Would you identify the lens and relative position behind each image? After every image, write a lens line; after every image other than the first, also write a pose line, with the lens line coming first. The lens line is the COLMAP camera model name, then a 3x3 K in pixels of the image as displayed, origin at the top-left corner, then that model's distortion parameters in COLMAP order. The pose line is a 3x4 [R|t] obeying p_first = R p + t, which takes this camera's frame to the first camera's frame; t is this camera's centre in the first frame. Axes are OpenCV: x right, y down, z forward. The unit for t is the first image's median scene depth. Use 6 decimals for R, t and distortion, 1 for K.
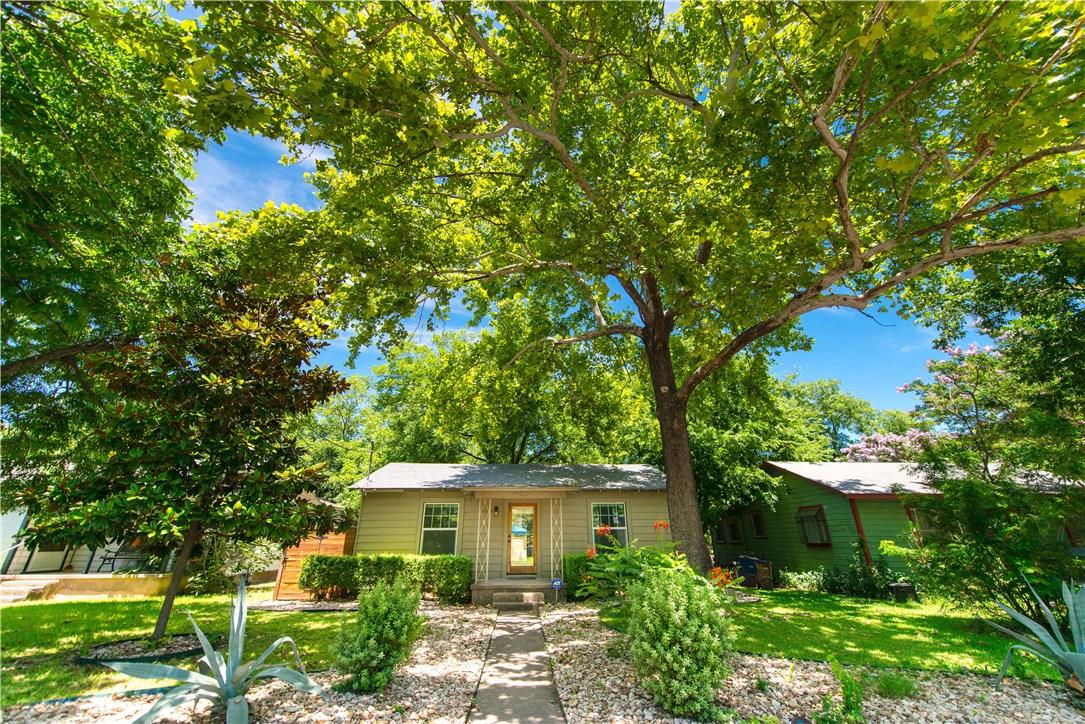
lens RADIAL K [[432.8, 0, 542.2], [0, 432.8, 358.5], [0, 0, 1]] dist [0.021739, -0.005613]
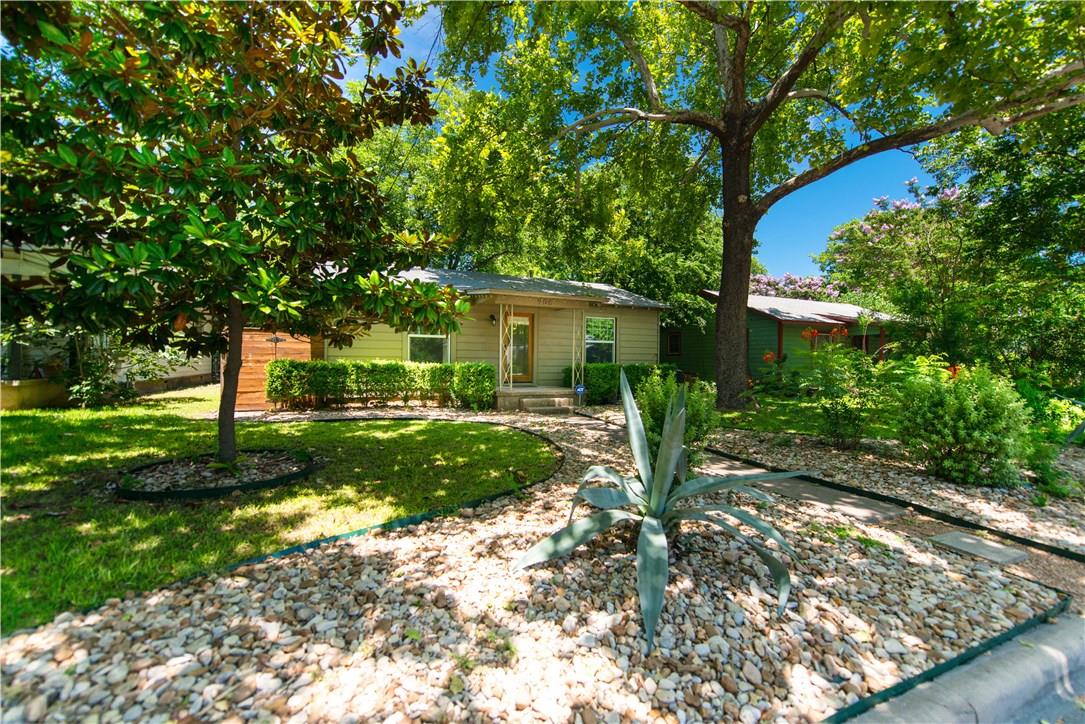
lens RADIAL K [[432.8, 0, 542.2], [0, 432.8, 358.5], [0, 0, 1]] dist [0.021739, -0.005613]
pose [[0.931942, 0.017152, 0.362203, -0.326919], [-0.154970, 0.921902, 0.355079, 0.090505], [-0.327825, -0.387044, 0.861817, 0.162630]]
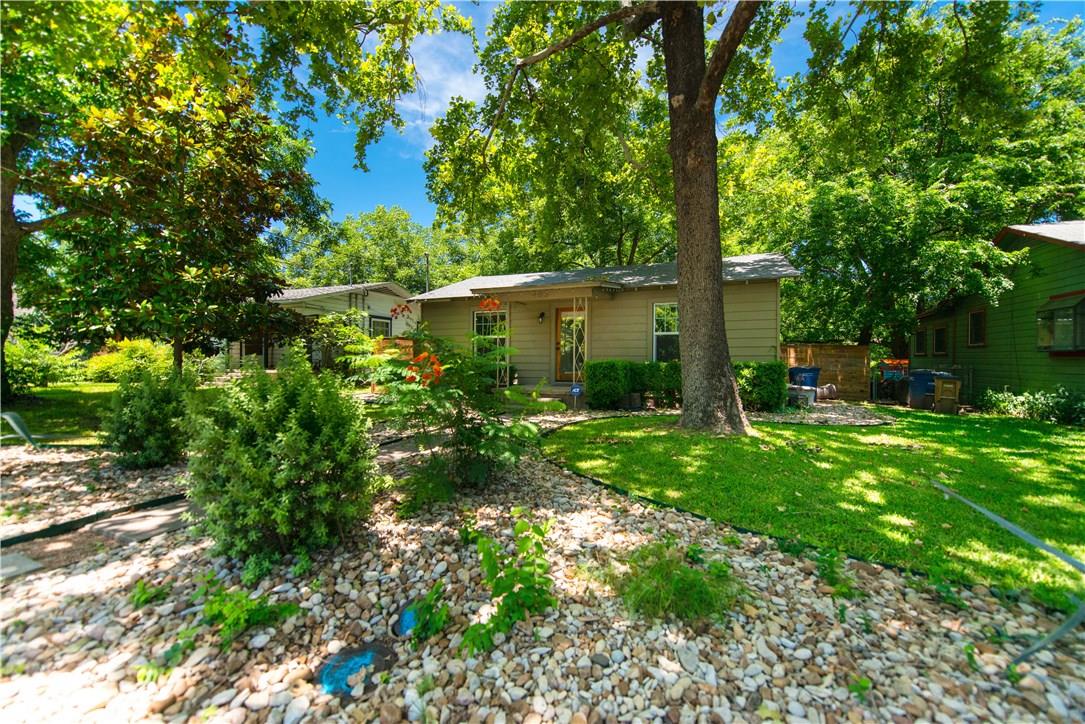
lens RADIAL K [[432.8, 0, 542.2], [0, 432.8, 358.5], [0, 0, 1]] dist [0.021739, -0.005613]
pose [[0.900078, 0.008585, -0.435644, 0.275056], [0.162991, 0.920588, 0.354897, 0.112538], [0.404095, -0.390442, 0.827202, 0.231121]]
